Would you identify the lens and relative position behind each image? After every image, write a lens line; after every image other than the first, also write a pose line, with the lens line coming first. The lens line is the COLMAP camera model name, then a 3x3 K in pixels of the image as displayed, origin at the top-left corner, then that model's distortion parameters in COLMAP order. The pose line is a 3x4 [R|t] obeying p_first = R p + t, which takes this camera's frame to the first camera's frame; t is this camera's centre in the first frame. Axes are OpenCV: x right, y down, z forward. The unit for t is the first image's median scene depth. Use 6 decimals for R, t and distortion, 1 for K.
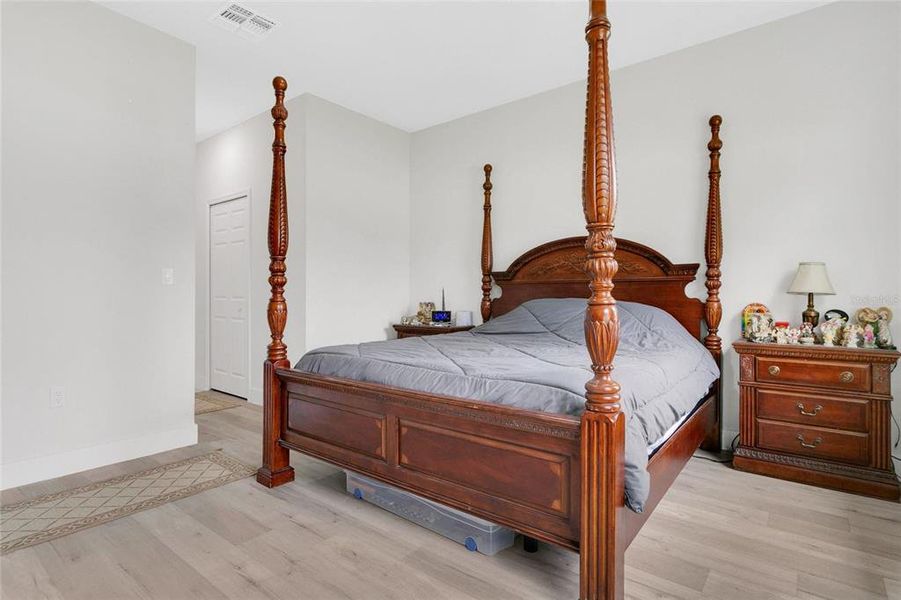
lens RADIAL K [[472.5, 0, 450.5], [0, 472.5, 300.0], [0, 0, 1]] dist [0.141986, 0.000081]
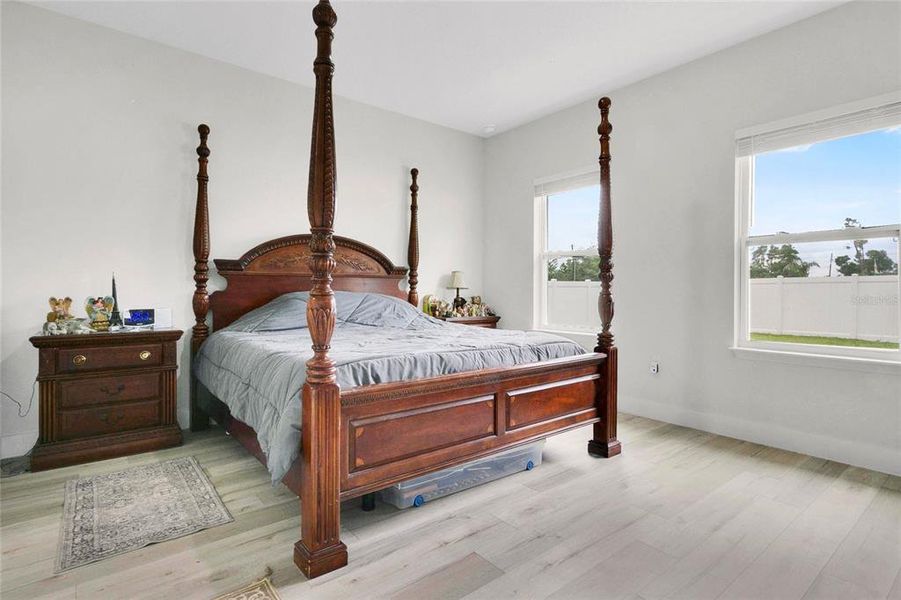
lens RADIAL K [[454.9, 0, 450.5], [0, 454.9, 300.0], [0, 0, 1]] dist [0.000524, 0.000048]
pose [[0.247019, -0.021150, 0.968780, -0.753368], [0.003301, 0.999774, 0.020985, -0.003890], [-0.969005, -0.001986, 0.247033, 0.536753]]
